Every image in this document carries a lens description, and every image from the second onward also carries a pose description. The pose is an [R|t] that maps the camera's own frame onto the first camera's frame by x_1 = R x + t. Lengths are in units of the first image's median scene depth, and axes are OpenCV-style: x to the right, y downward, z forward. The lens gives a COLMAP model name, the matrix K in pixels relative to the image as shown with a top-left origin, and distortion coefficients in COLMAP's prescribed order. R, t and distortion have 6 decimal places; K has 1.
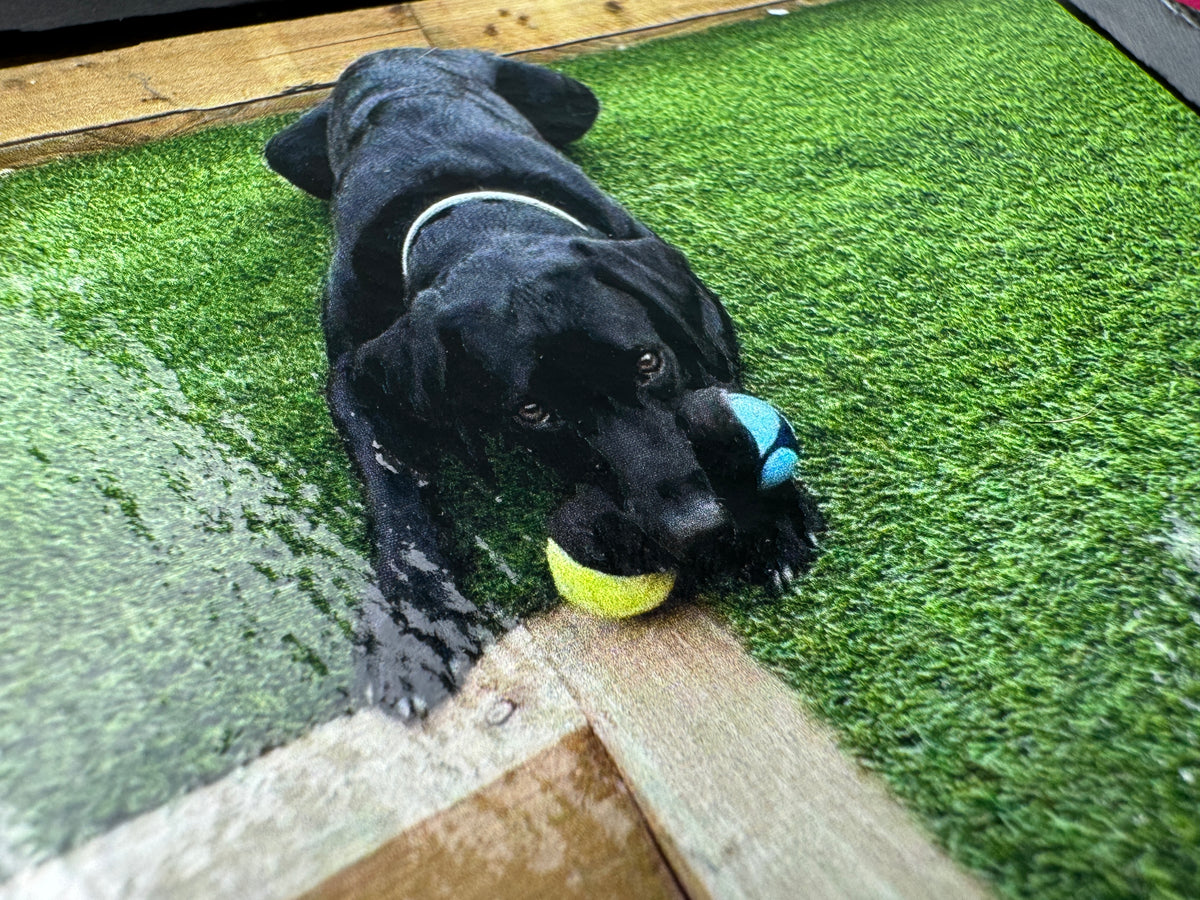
lens RADIAL K [[870.0, 0, 536.4], [0, 870.0, 448.3], [0, 0, 1]] dist [-0.003393, -0.003510]
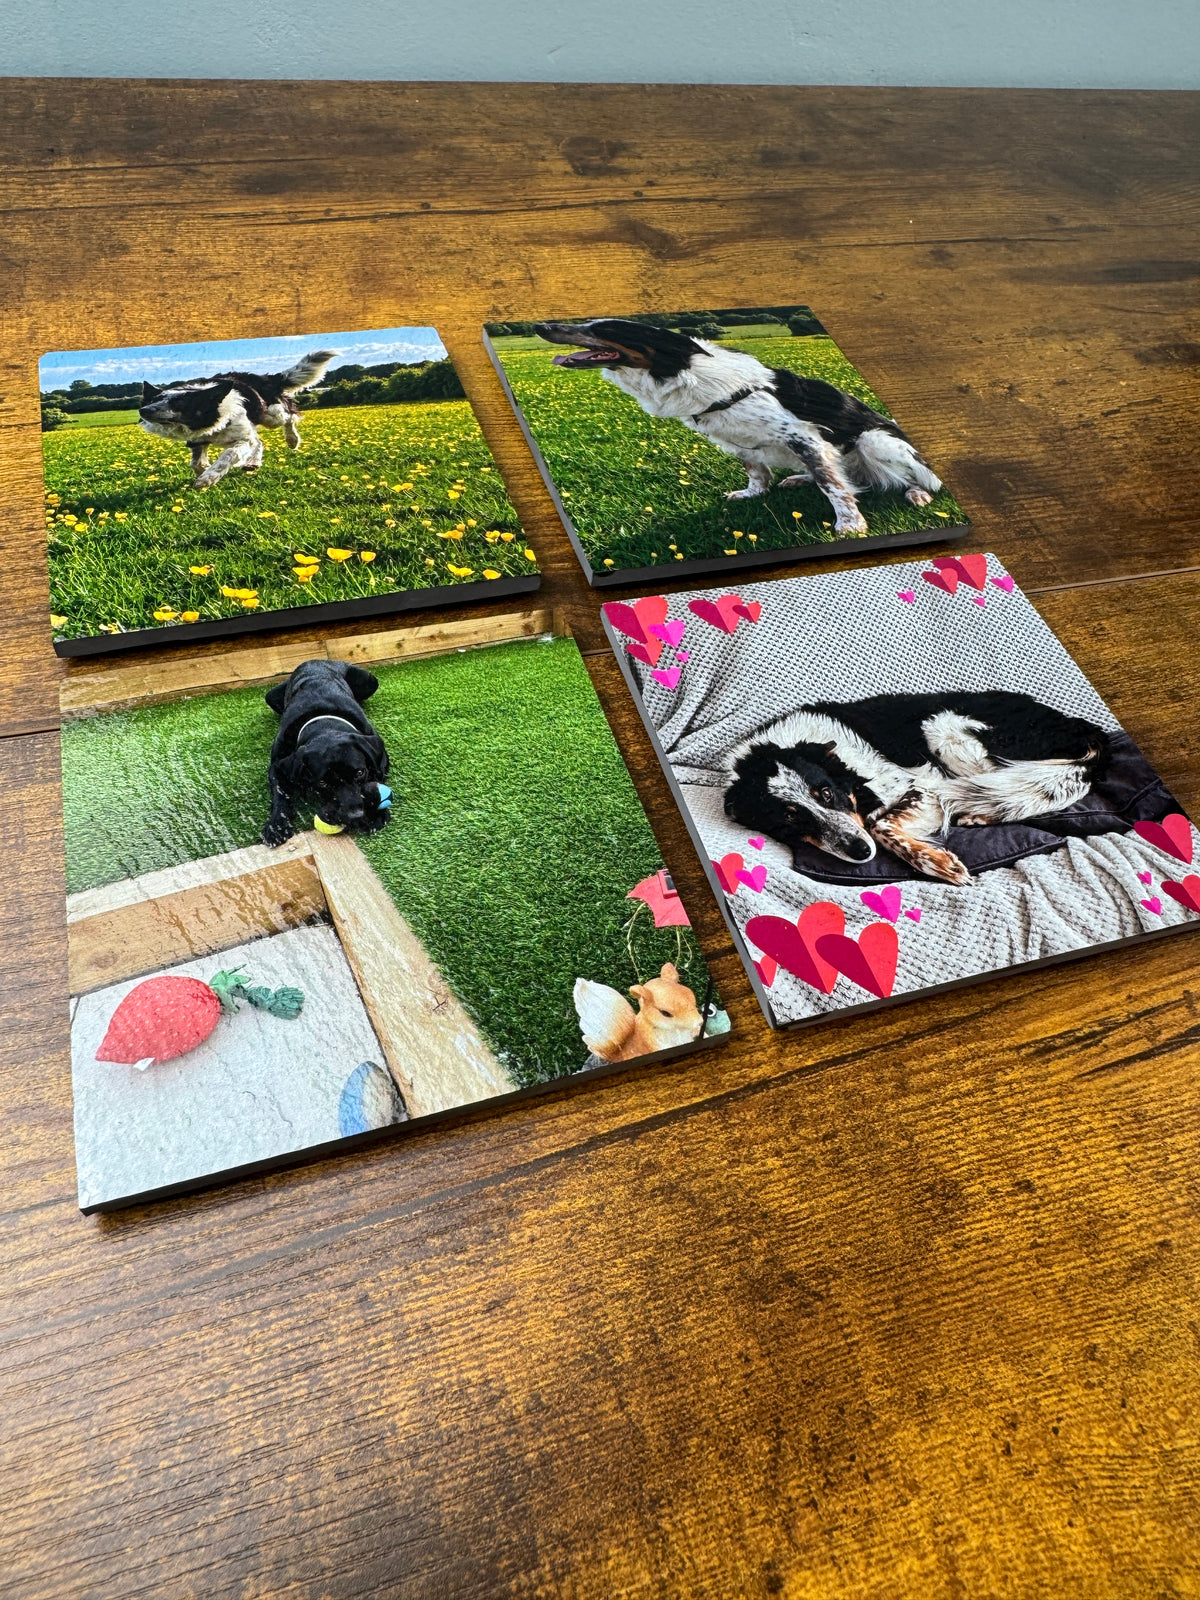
lens RADIAL K [[1140.5, 0, 594.2], [0, 1140.5, 715.1], [0, 0, 1]] dist [-0.006016, 0.003215]
pose [[0.993123, 0.104844, -0.052106, 1.252542], [-0.110878, 0.985161, -0.131011, 0.165862], [0.037597, 0.135887, 0.990011, -3.482477]]
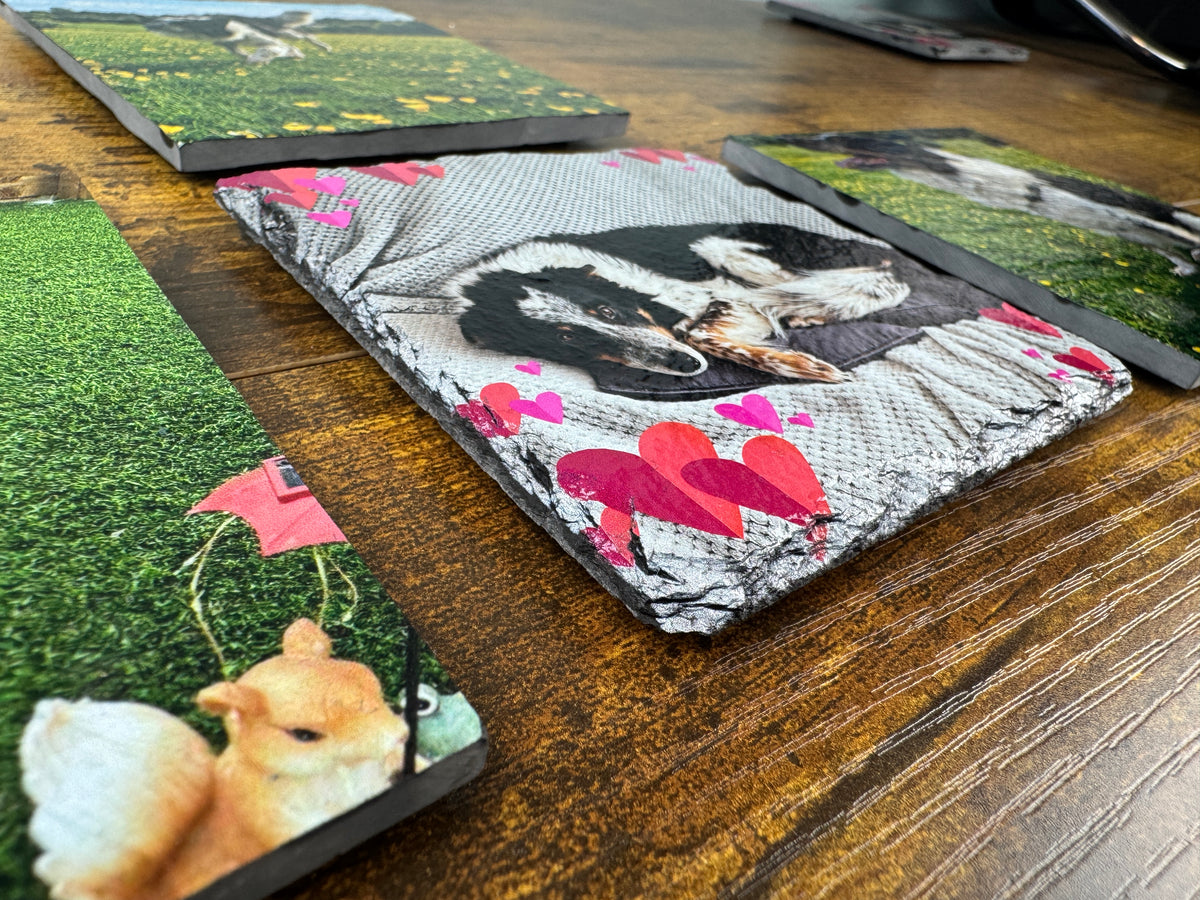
lens RADIAL K [[855.4, 0, 541.0], [0, 855.4, 449.4], [0, 0, 1]] dist [-0.006016, 0.003215]
pose [[0.970131, -0.078509, 0.229526, 1.258928], [0.149505, 0.938626, -0.310852, 0.811586], [-0.191034, 0.335883, 0.922328, -0.714116]]
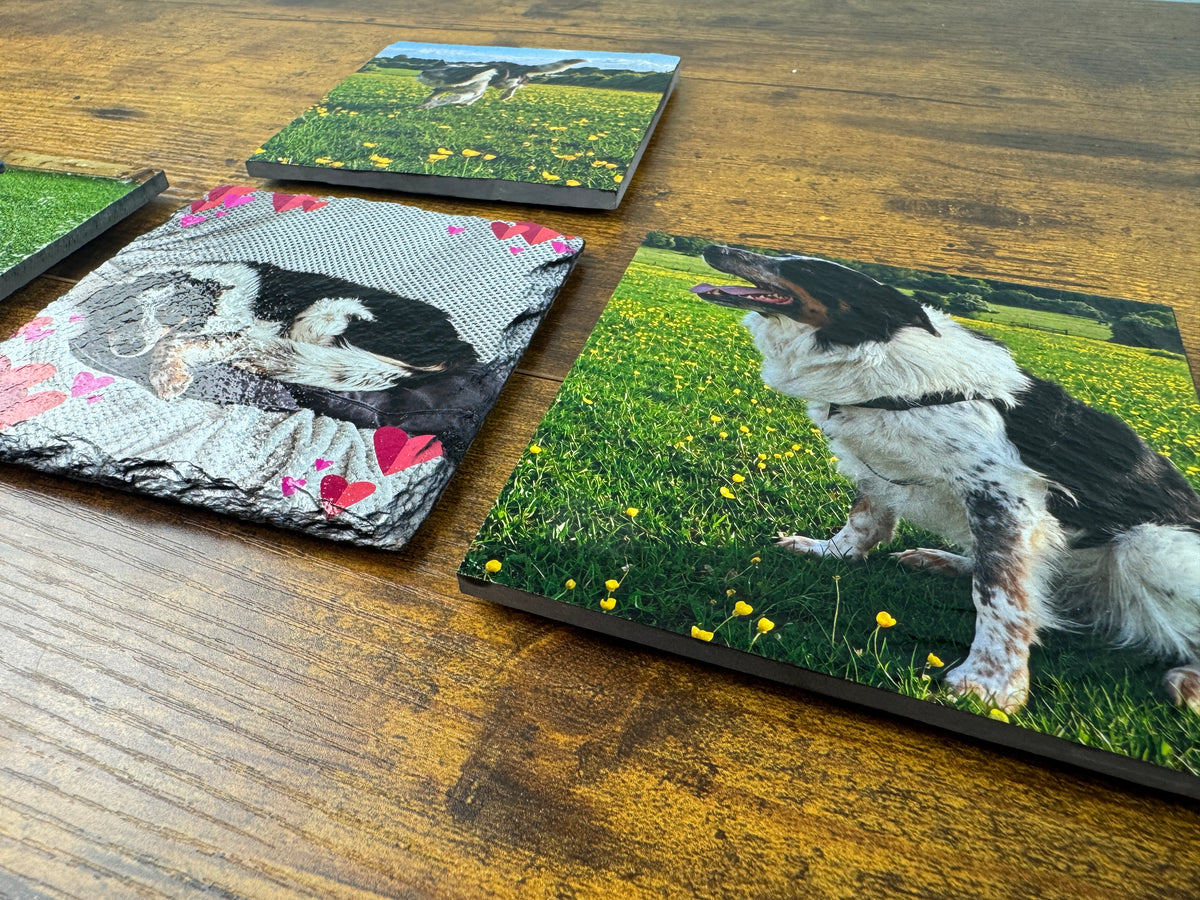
lens RADIAL K [[855.4, 0, 541.0], [0, 855.4, 449.4], [0, 0, 1]] dist [-0.006016, 0.003215]
pose [[0.701940, 0.381058, -0.601726, 2.437913], [-0.531800, 0.842400, -0.086897, -1.426372], [0.473781, 0.380995, 0.793961, -0.222092]]
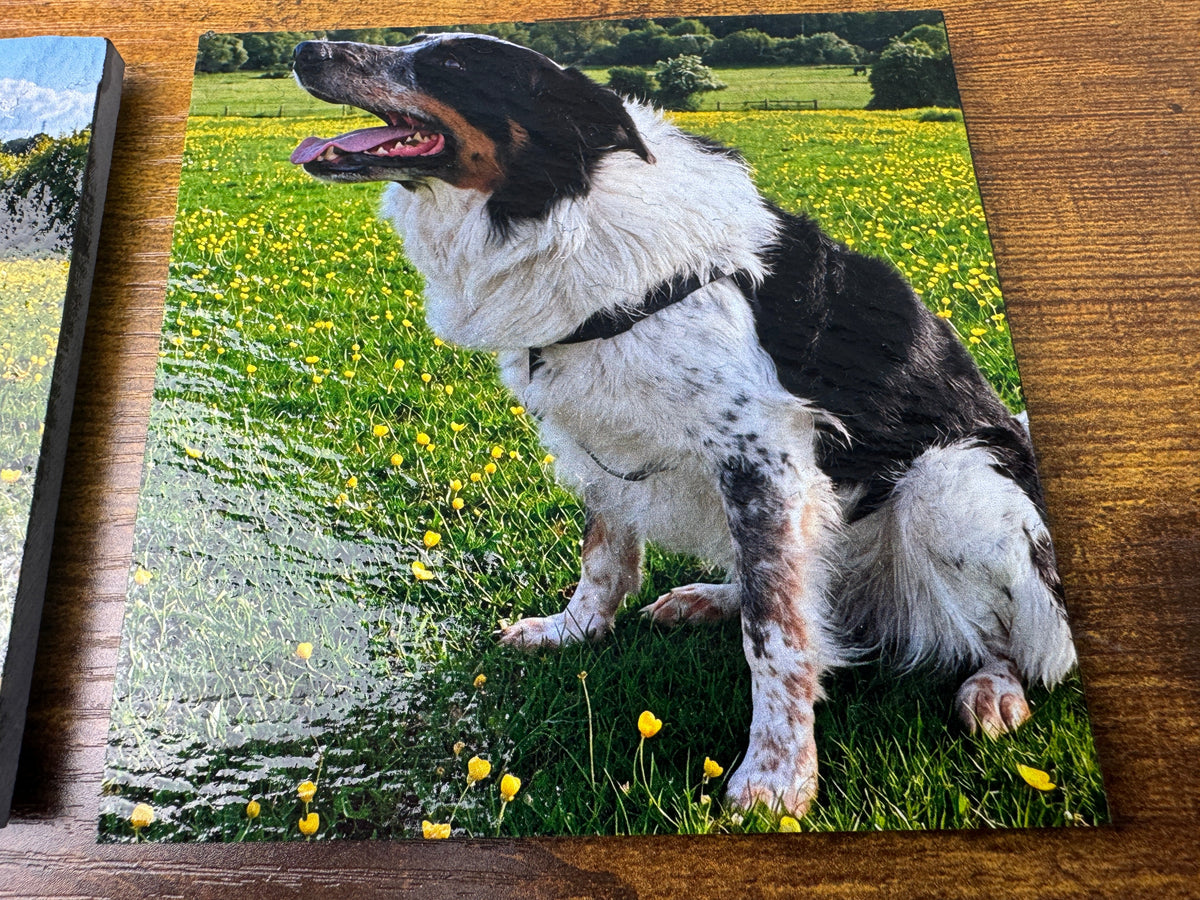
lens RADIAL K [[855.4, 0, 541.0], [0, 855.4, 449.4], [0, 0, 1]] dist [-0.006016, 0.003215]
pose [[0.911917, 0.336843, -0.234401, 1.895991], [-0.267874, 0.921314, 0.281822, -2.739263], [0.310887, -0.194209, 0.930394, 0.559095]]
